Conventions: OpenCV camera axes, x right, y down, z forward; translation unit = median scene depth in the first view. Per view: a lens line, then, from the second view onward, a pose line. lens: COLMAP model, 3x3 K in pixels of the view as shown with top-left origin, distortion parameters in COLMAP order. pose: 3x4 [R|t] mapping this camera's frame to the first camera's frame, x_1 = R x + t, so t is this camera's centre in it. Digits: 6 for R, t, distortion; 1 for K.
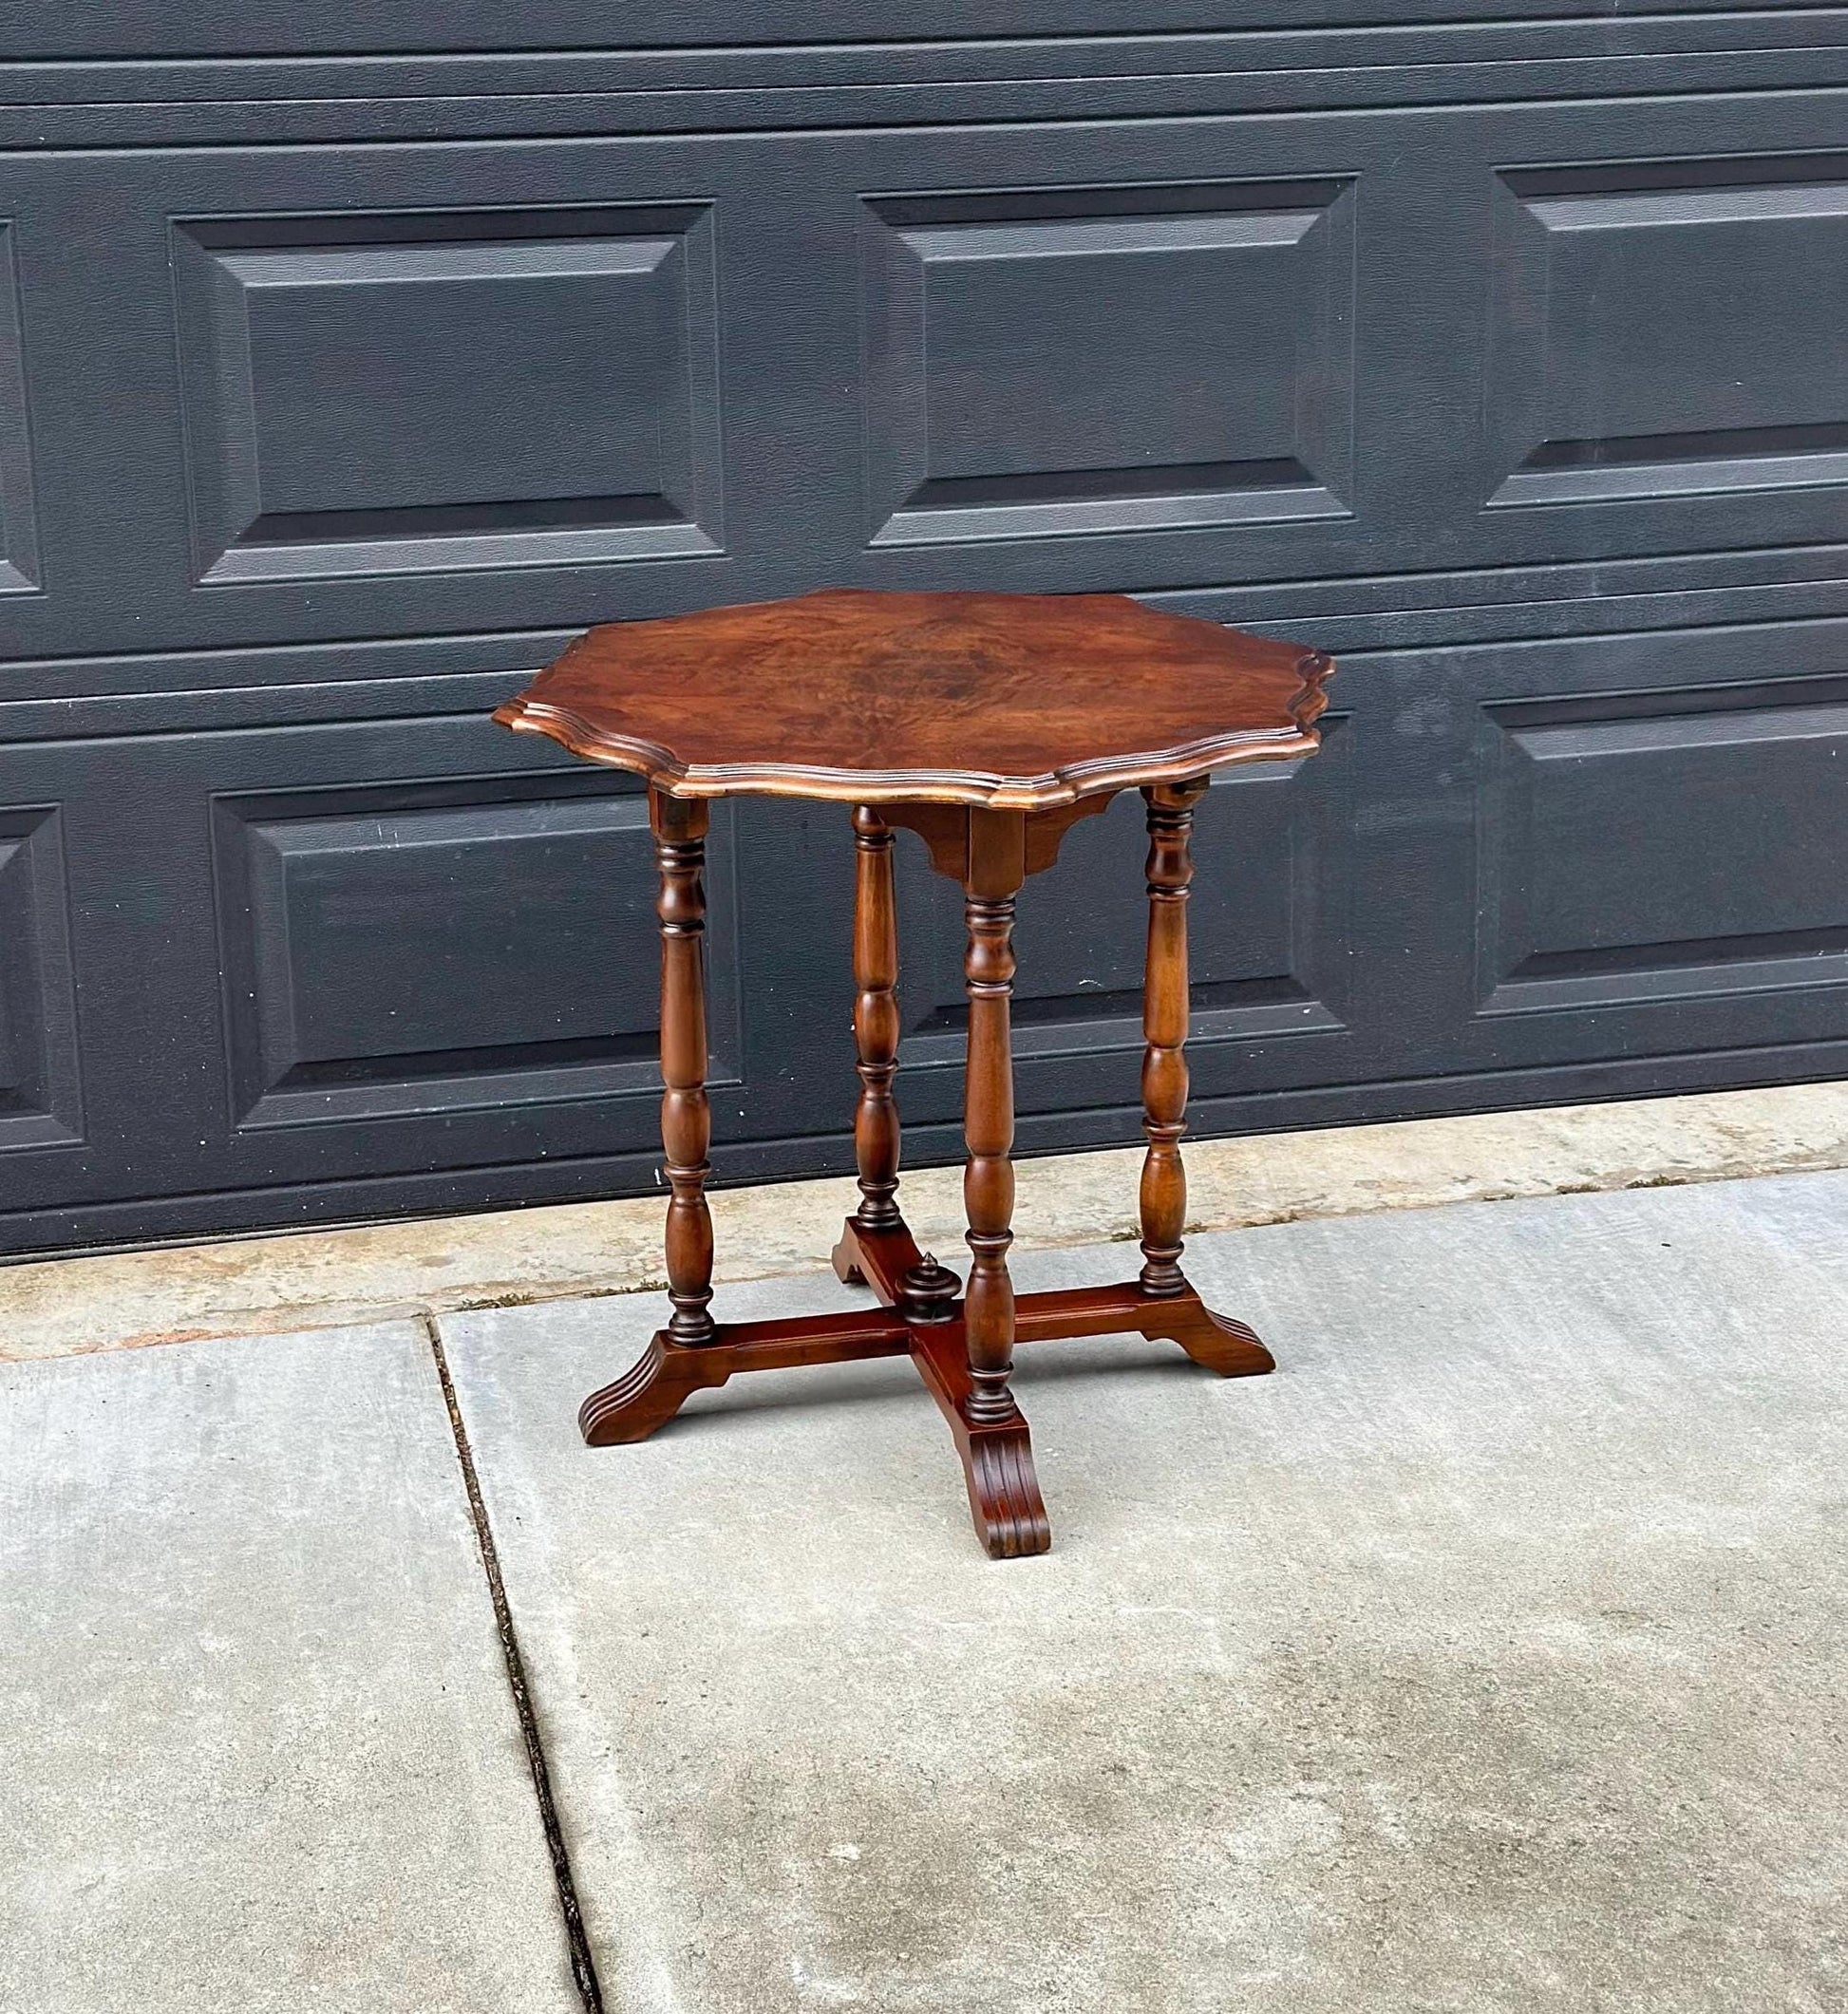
lens RADIAL K [[3660.6, 0, 902.3], [0, 3660.6, 854.5], [0, 0, 1]] dist [0.118852, 0.000000]
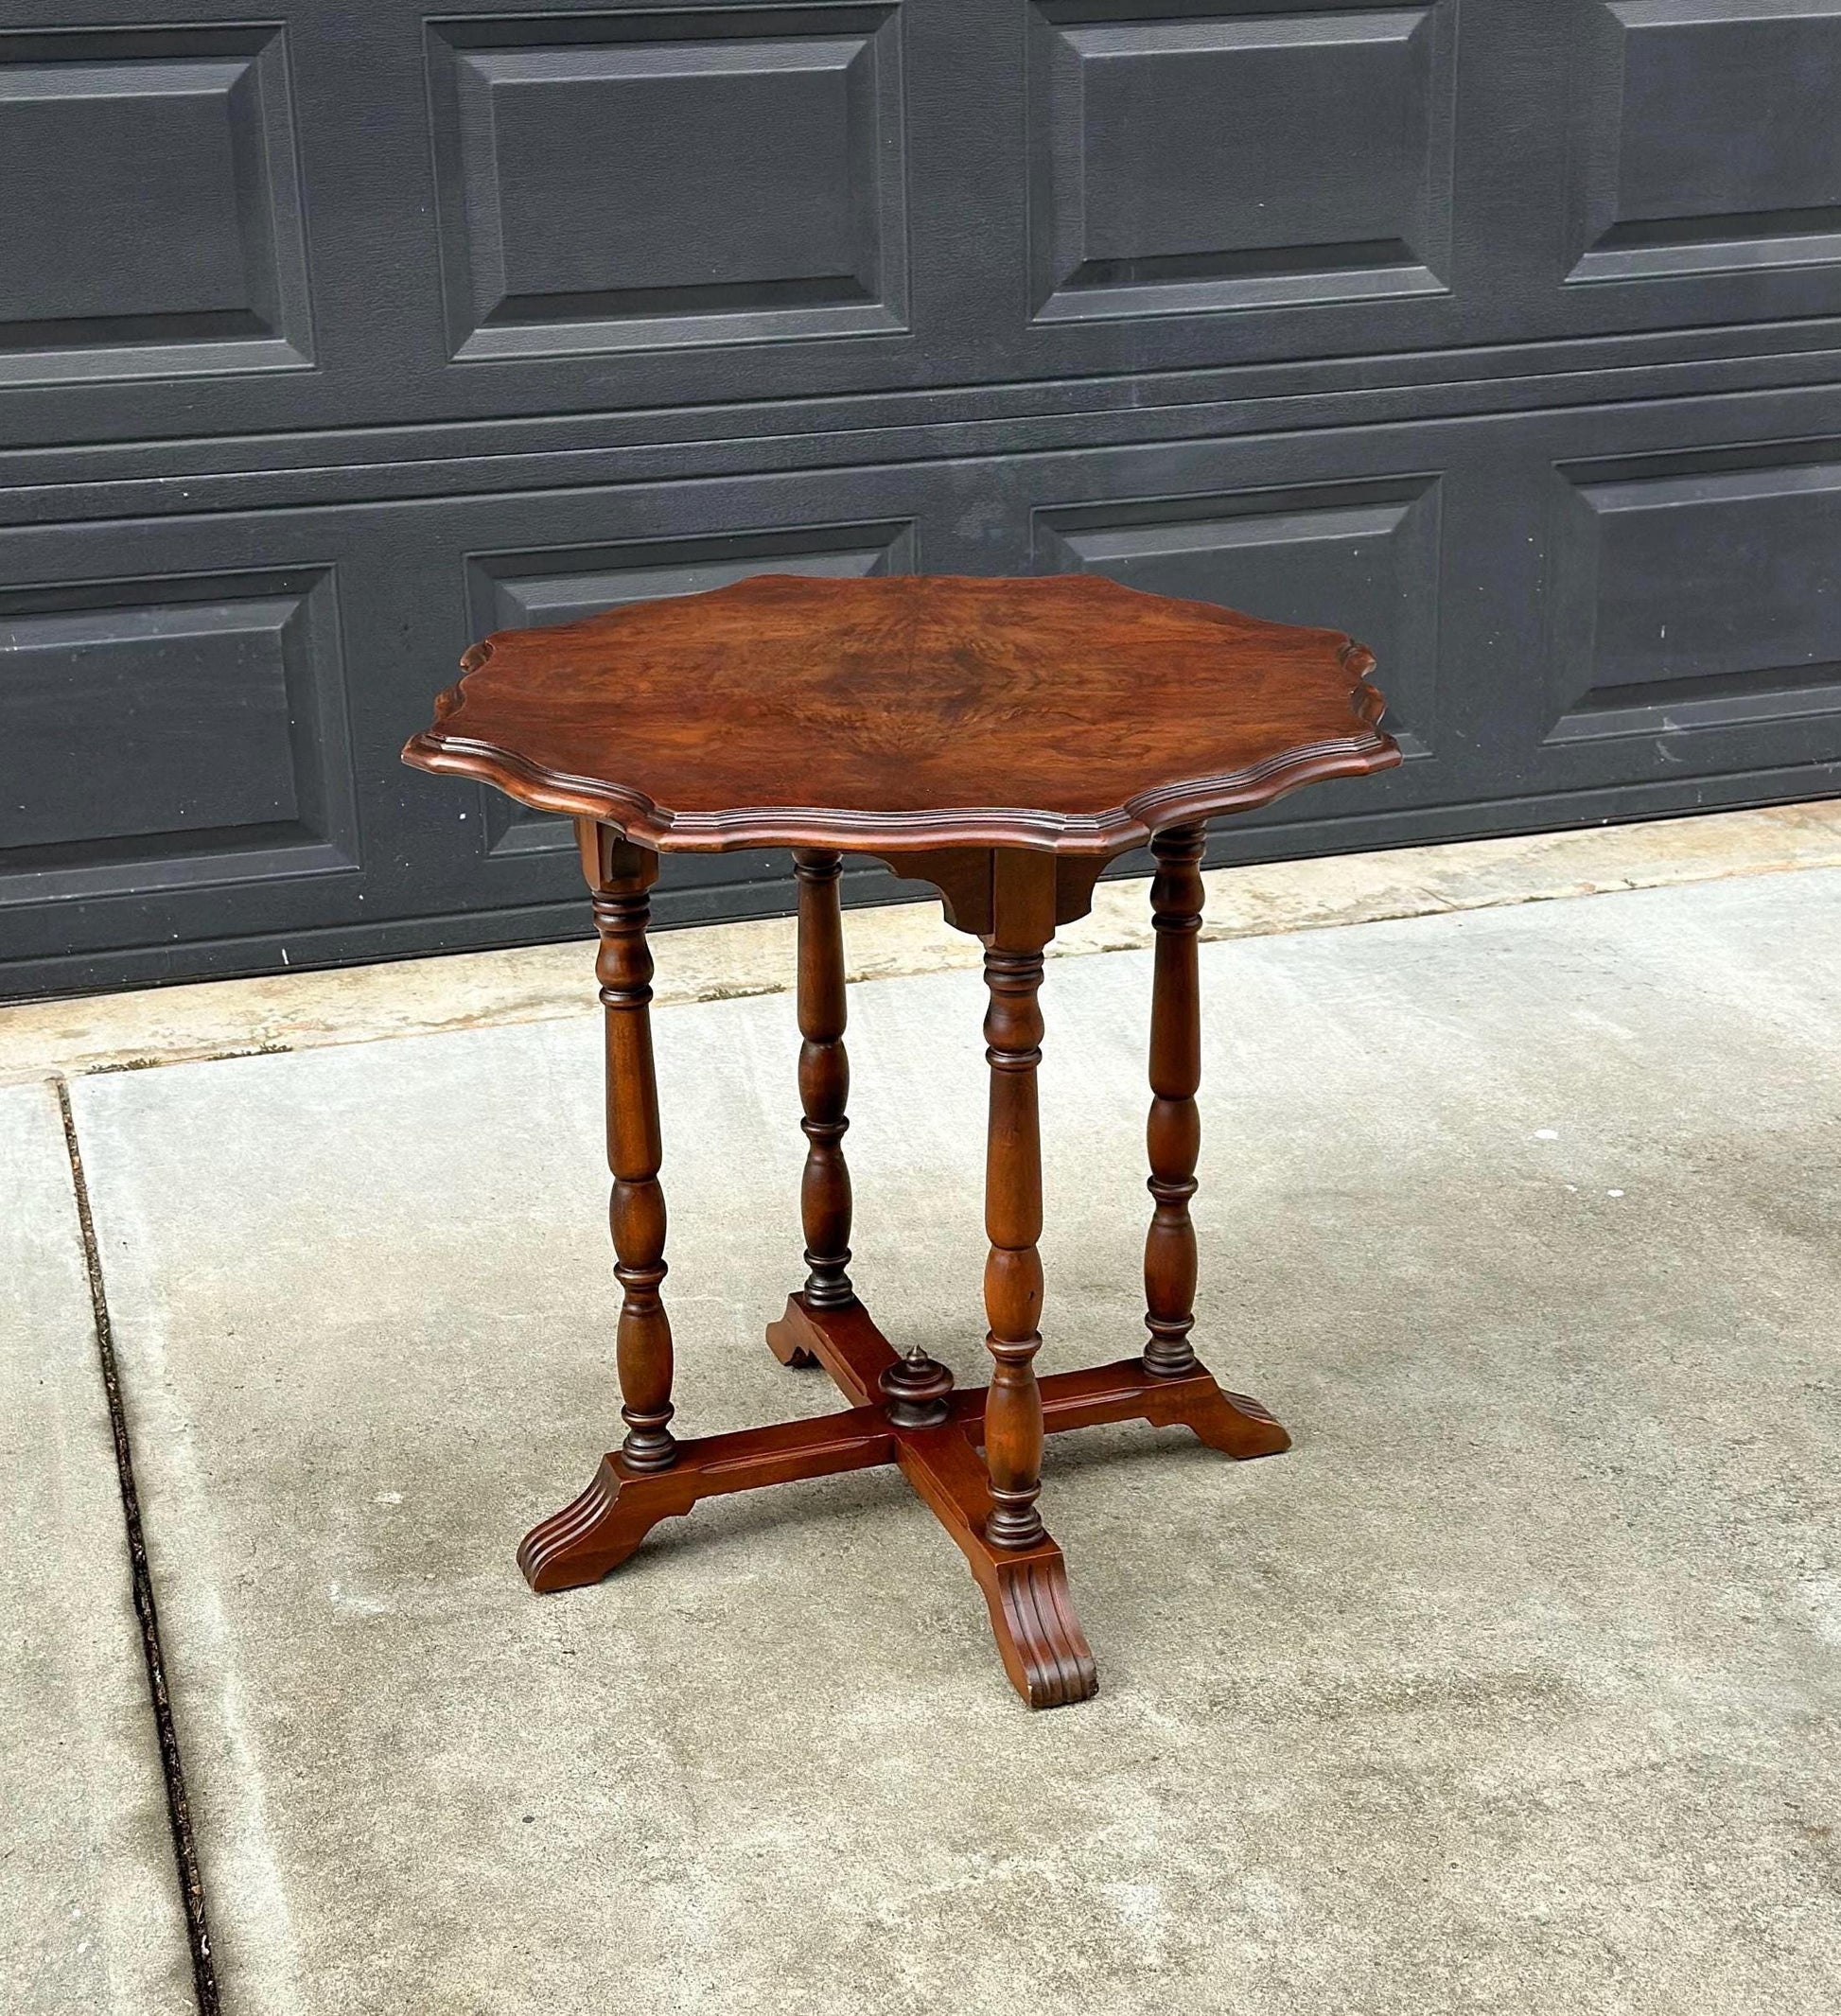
lens RADIAL K [[3442.8, 0, 928.3], [0, 3442.8, 1086.2], [0, 0, 1]] dist [0.135953, 0.000000]
pose [[0.997742, -0.025774, 0.062020, 0.065667], [0.019636, 0.995030, 0.097619, 0.032746], [-0.064227, -0.096181, 0.993289, -0.041724]]
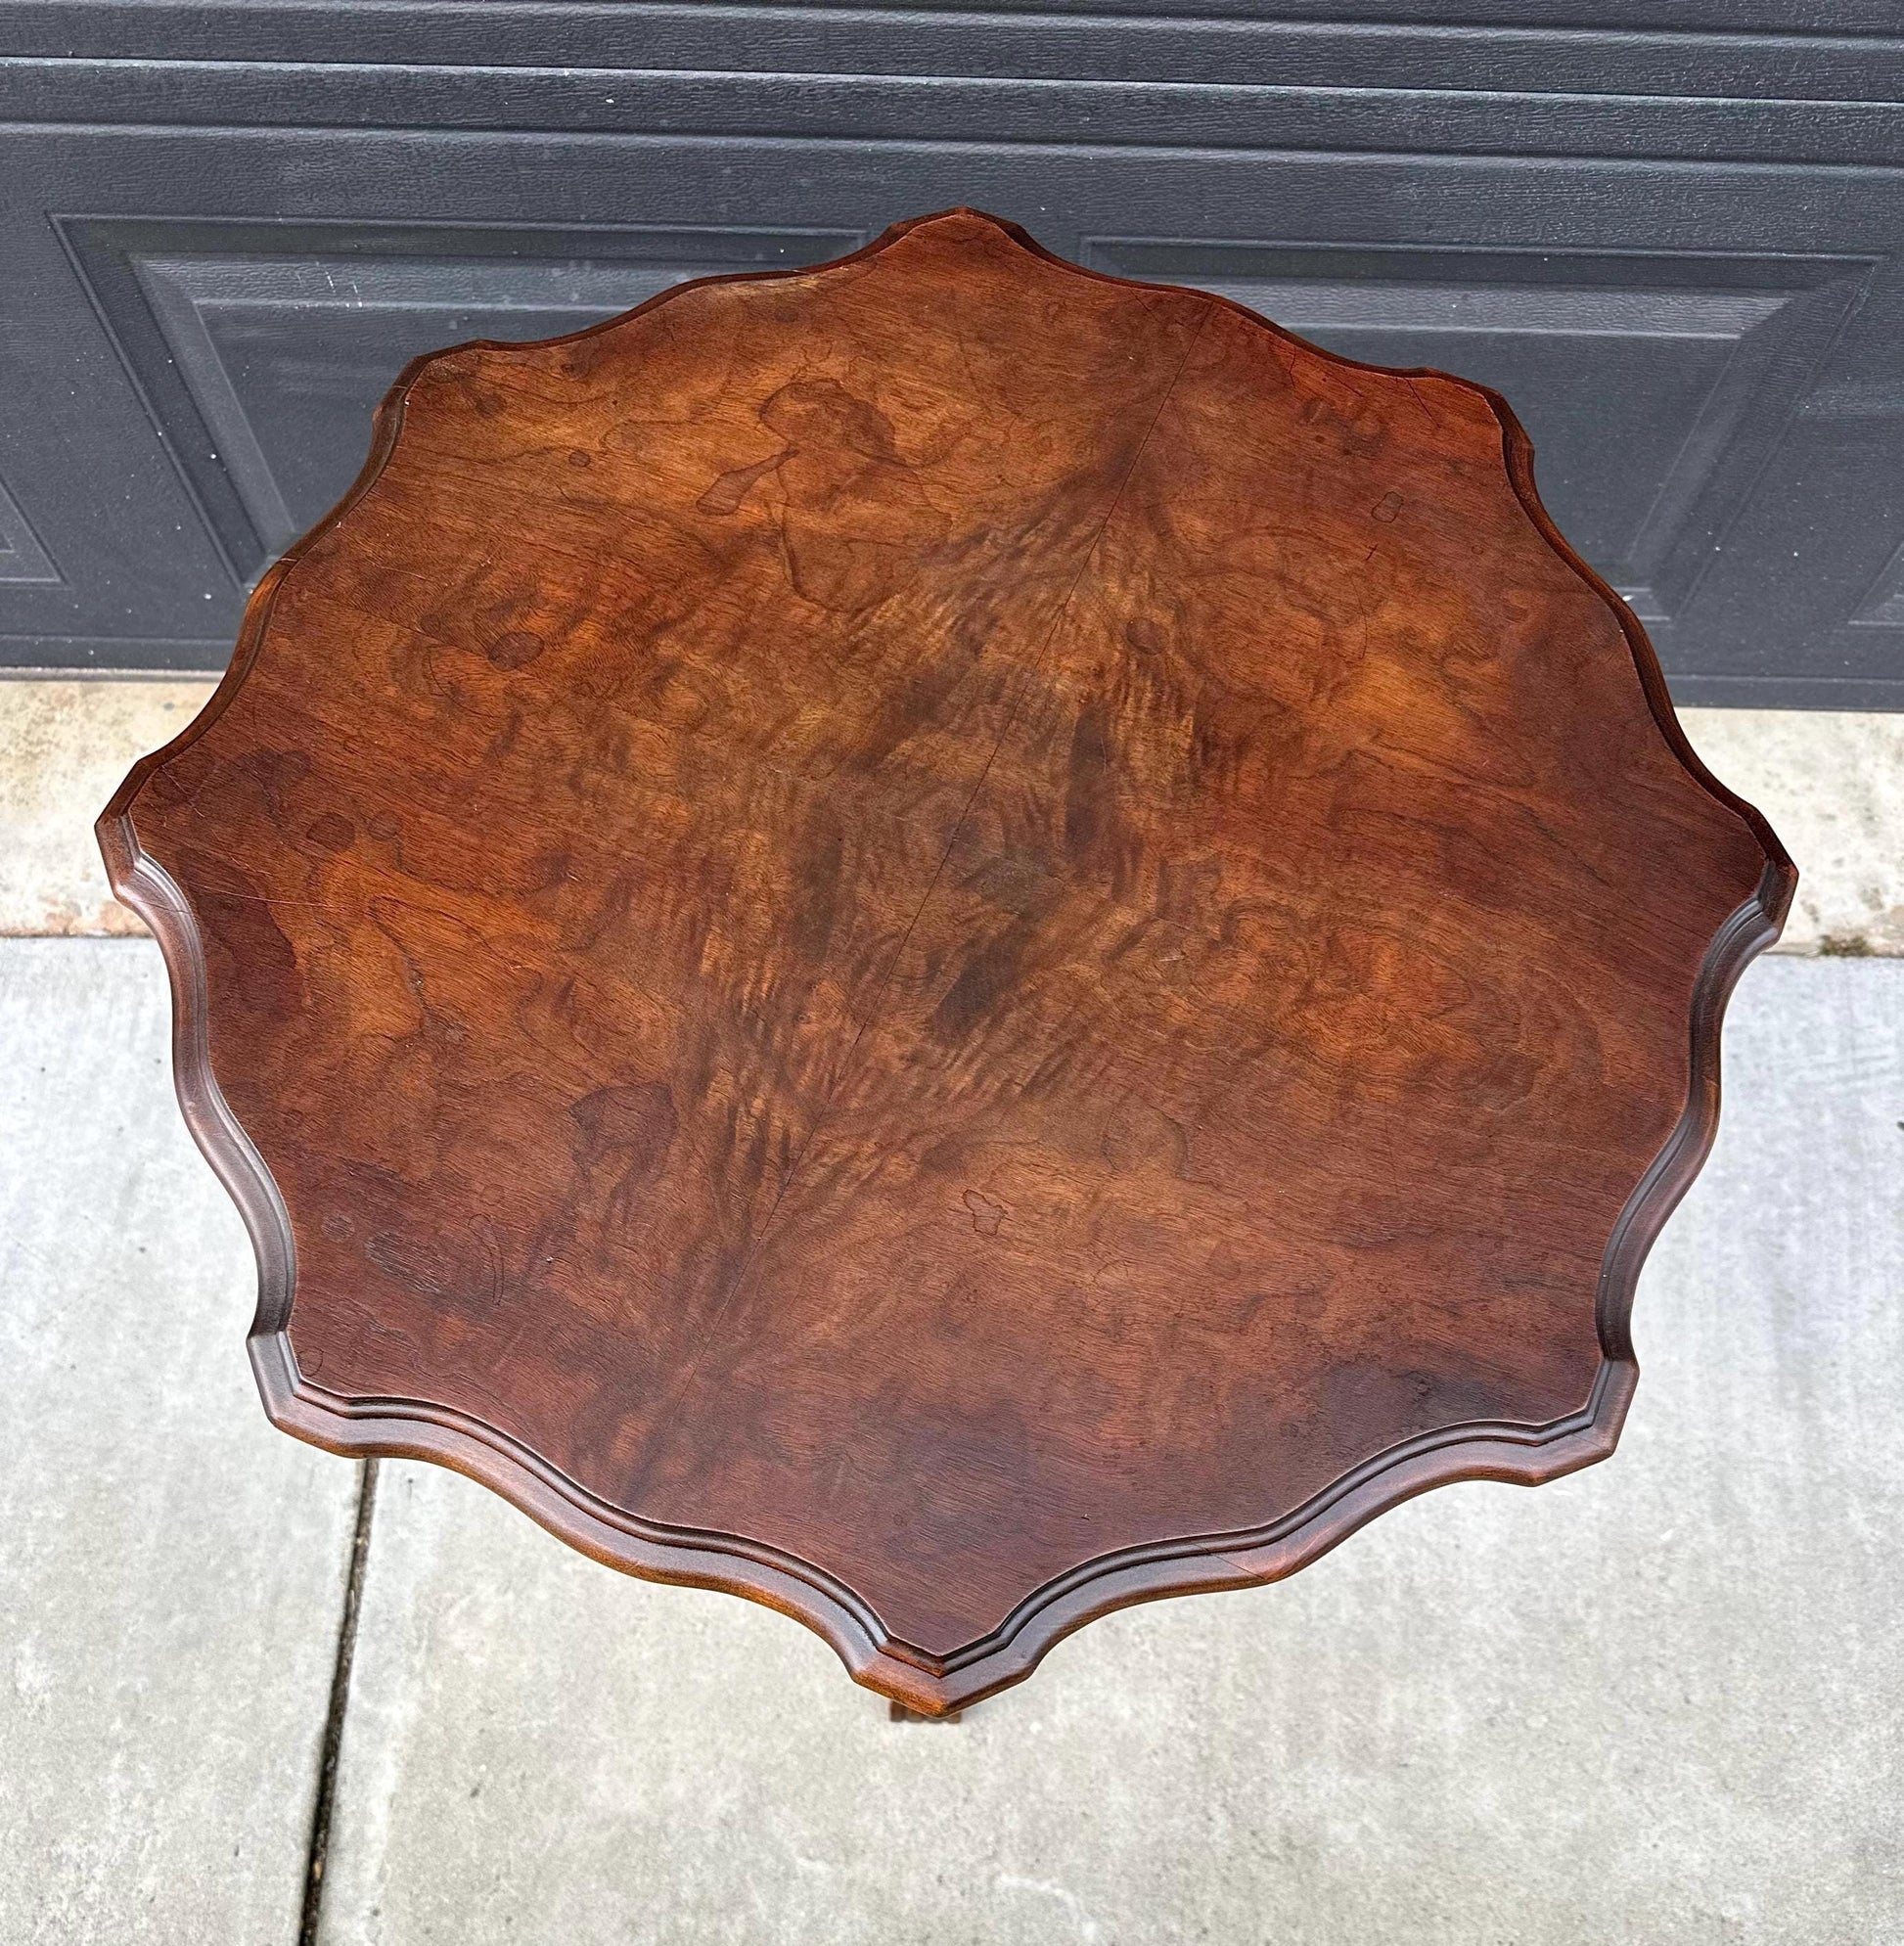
lens RADIAL K [[1816.0, 0, 951.0], [0, 1816.0, 1279.3], [0, 0, 1]] dist [-0.007809, 0.000000]
pose [[0.969761, 0.239539, -0.046746, 0.028799], [-0.099373, 0.562487, 0.820812, -0.198489], [0.222911, -0.791346, 0.569282, 0.734733]]
